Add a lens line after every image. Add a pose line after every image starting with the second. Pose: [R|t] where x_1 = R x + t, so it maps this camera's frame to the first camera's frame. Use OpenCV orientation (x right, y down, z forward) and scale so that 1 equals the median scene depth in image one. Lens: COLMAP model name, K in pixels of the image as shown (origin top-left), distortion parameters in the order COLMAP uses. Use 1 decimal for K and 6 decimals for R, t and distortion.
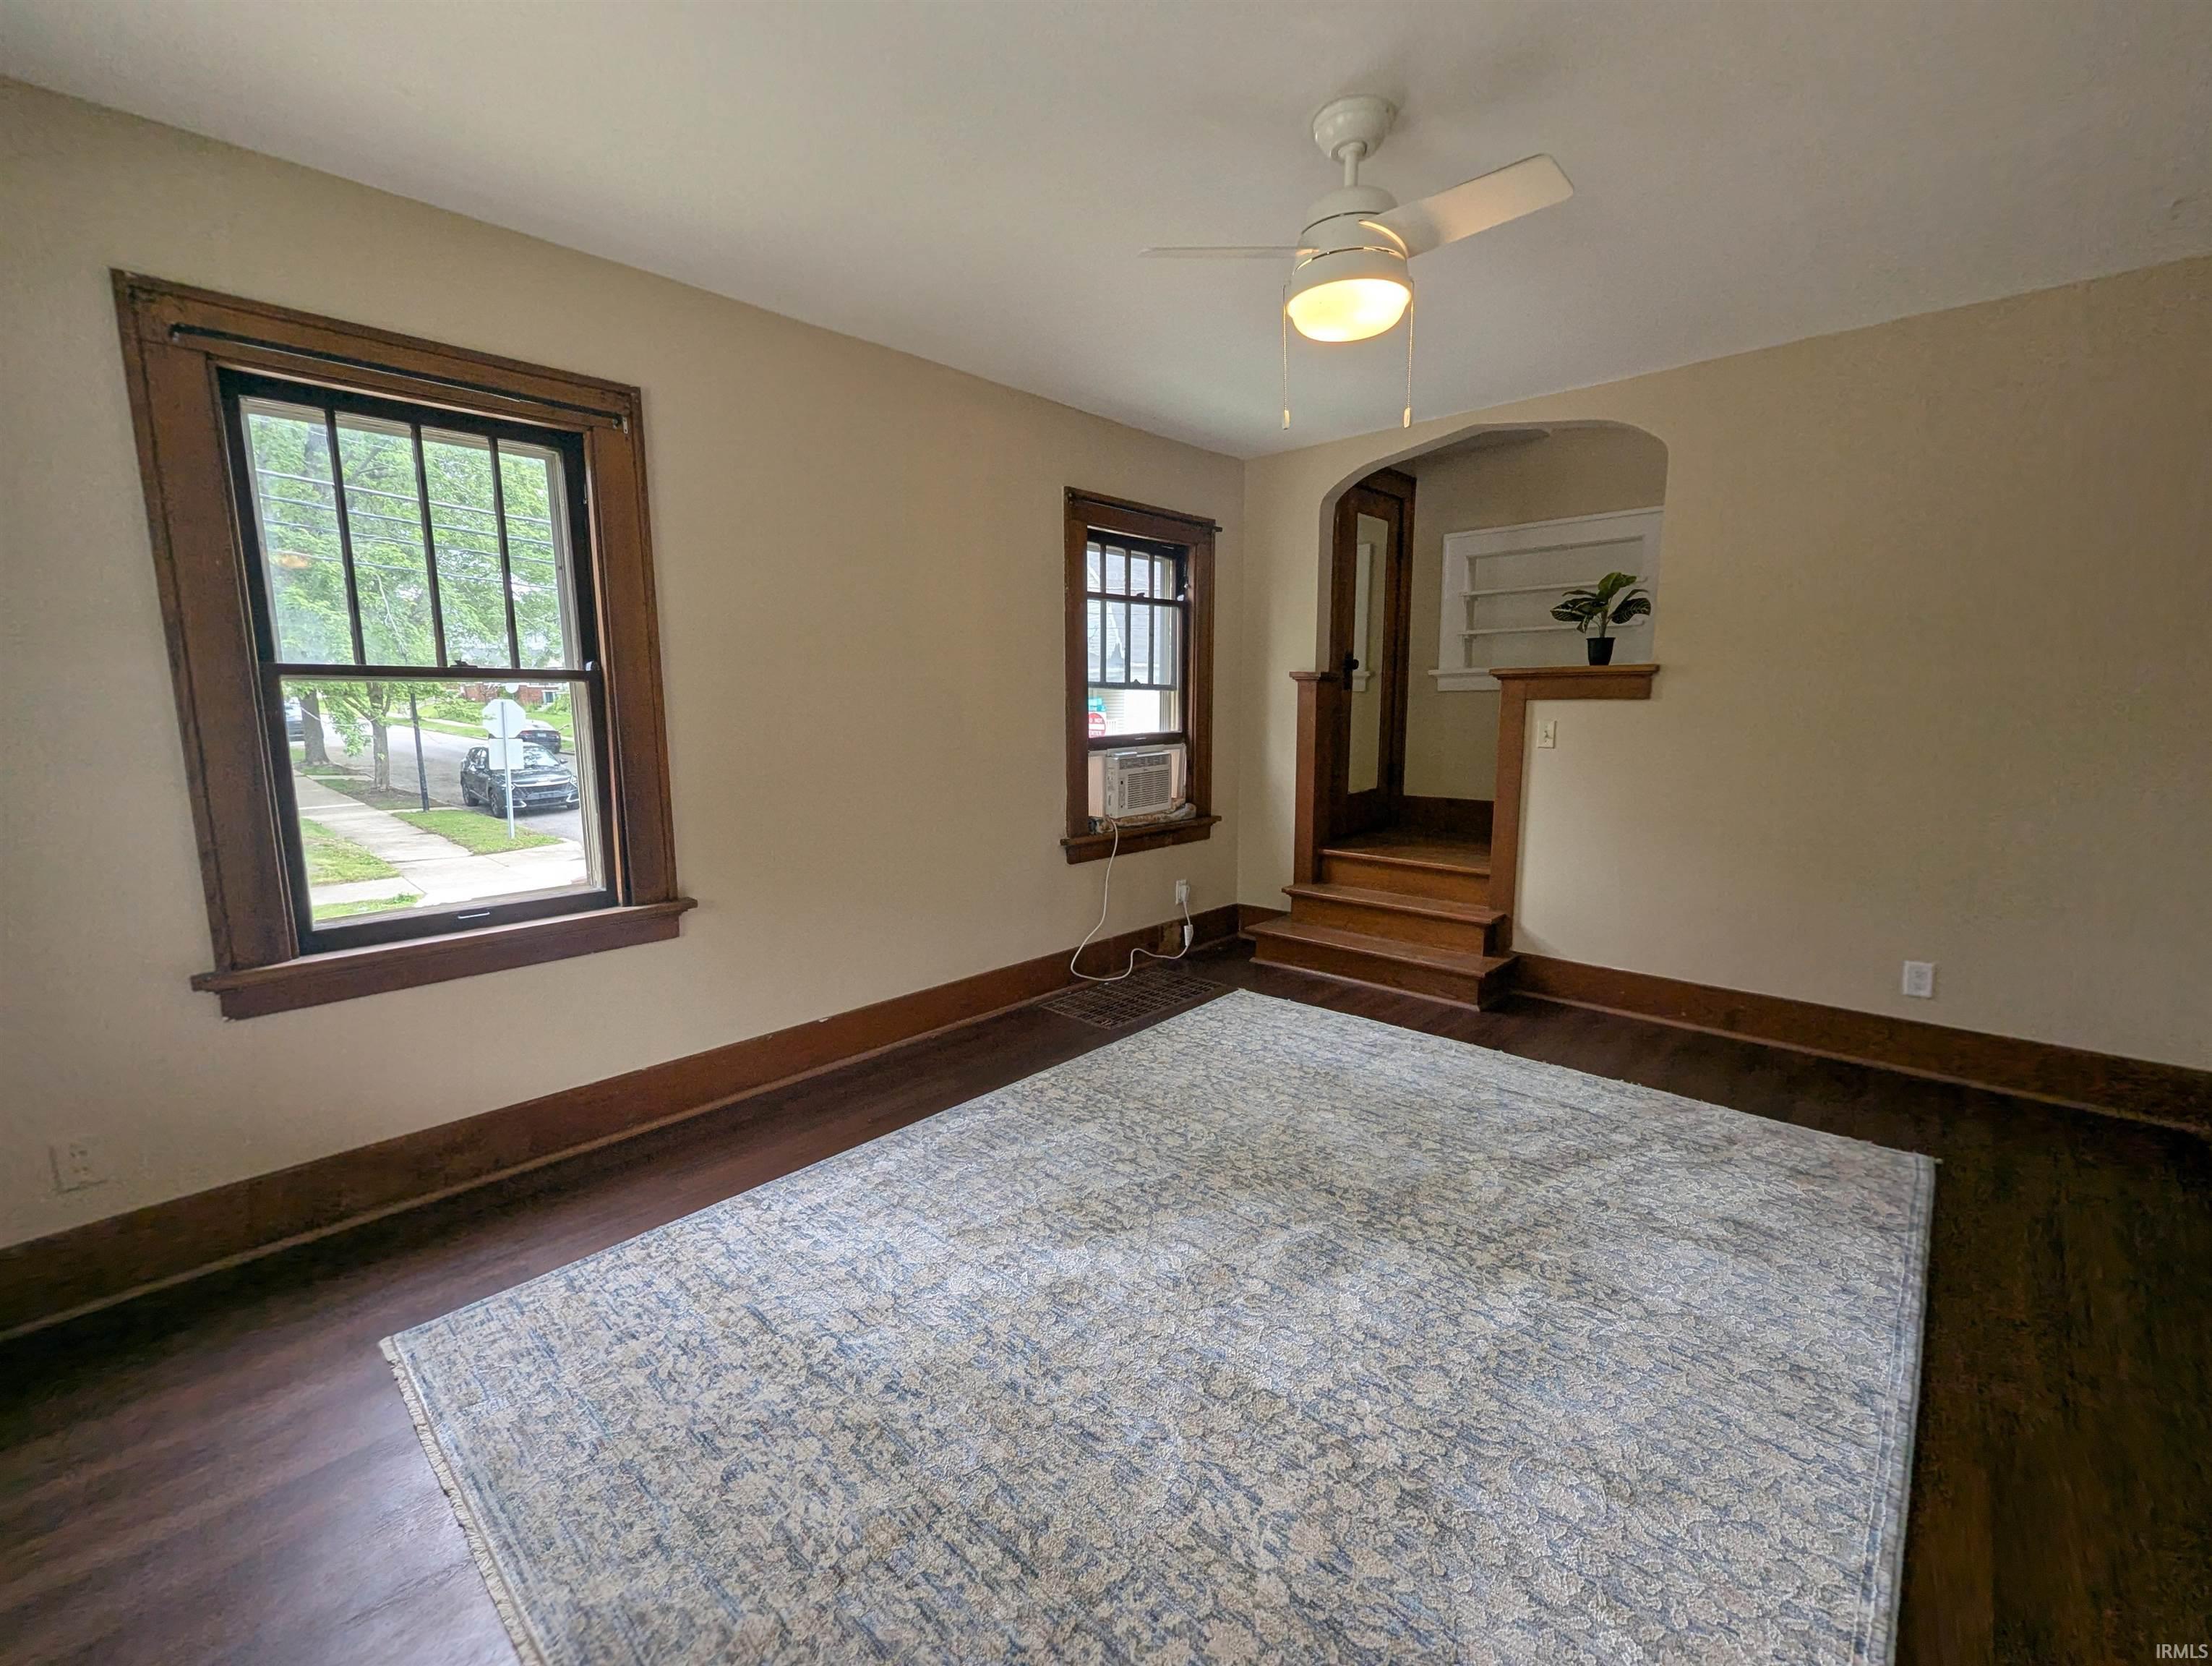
lens RADIAL K [[904.1, 0, 1106.0], [0, 904.1, 833.0], [0, 0, 1]] dist [0.001345, 0.000194]
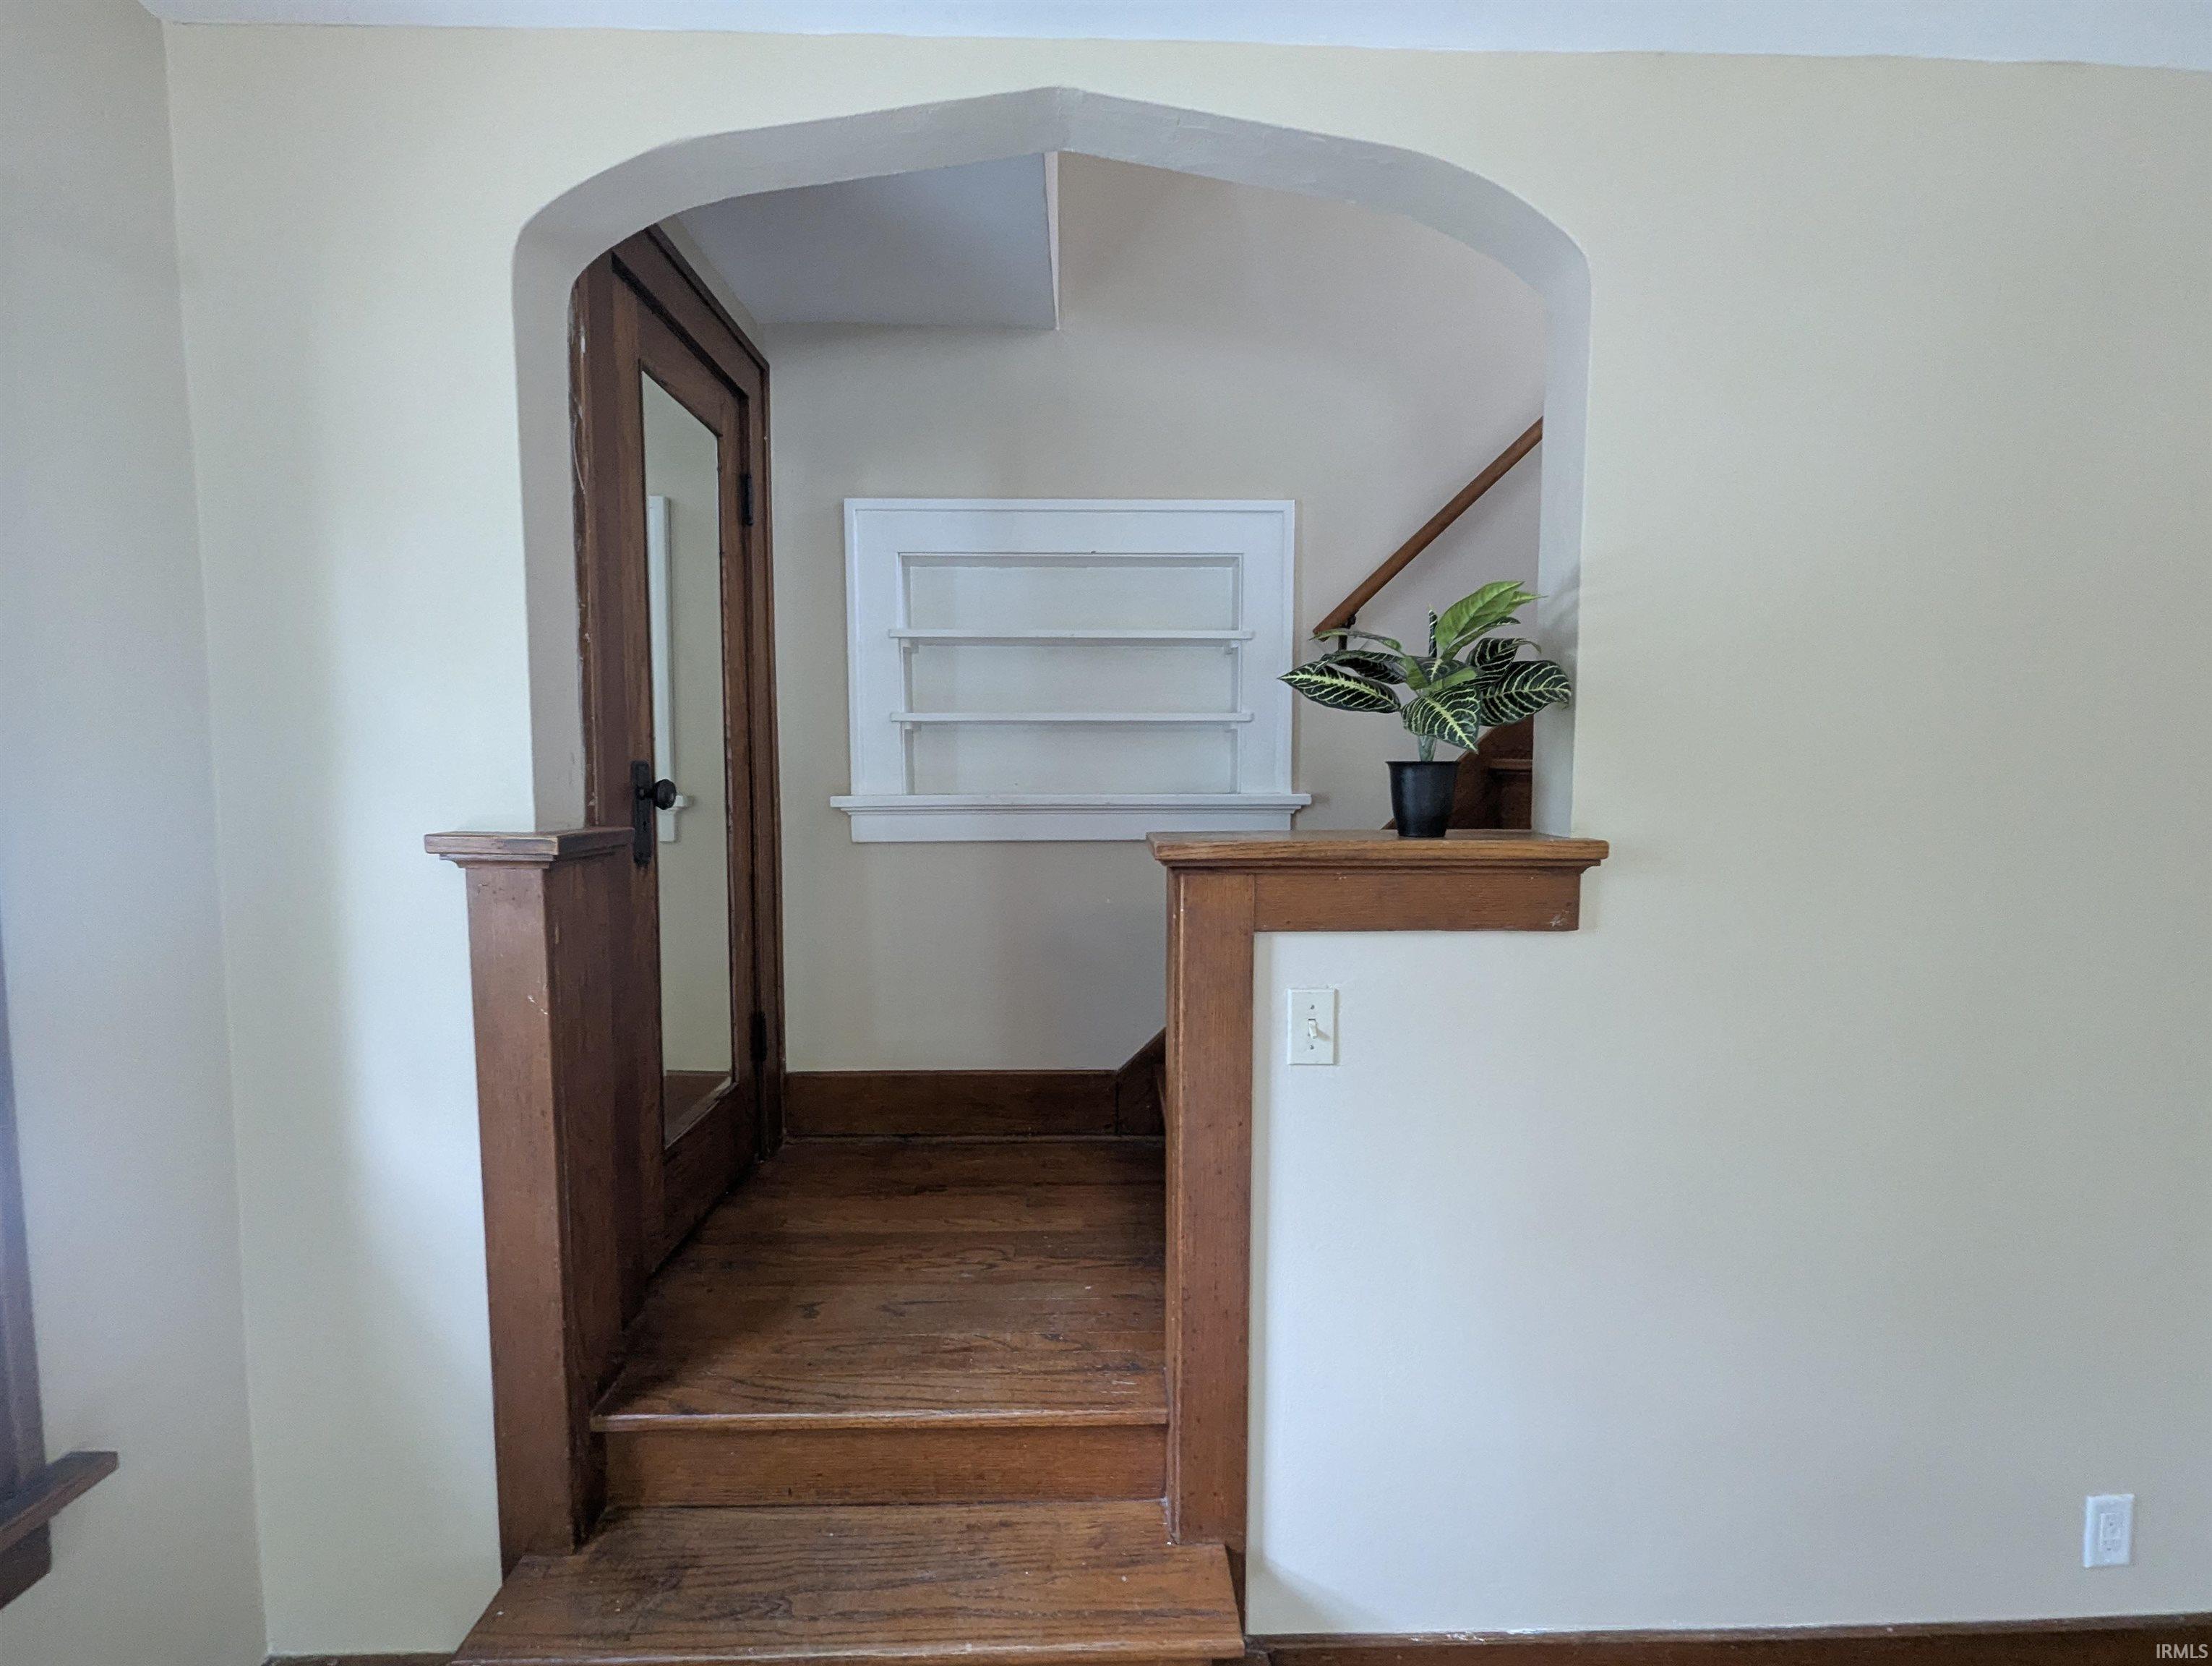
lens RADIAL K [[904.0, 0, 1102.9], [0, 904.0, 810.8], [0, 0, 1]] dist [0.002347, 0.000447]
pose [[0.703034, -0.035095, 0.710290, 0.149242], [0.102995, 0.993276, -0.052866, -0.147247], [-0.703659, 0.110323, 0.701921, 0.647464]]
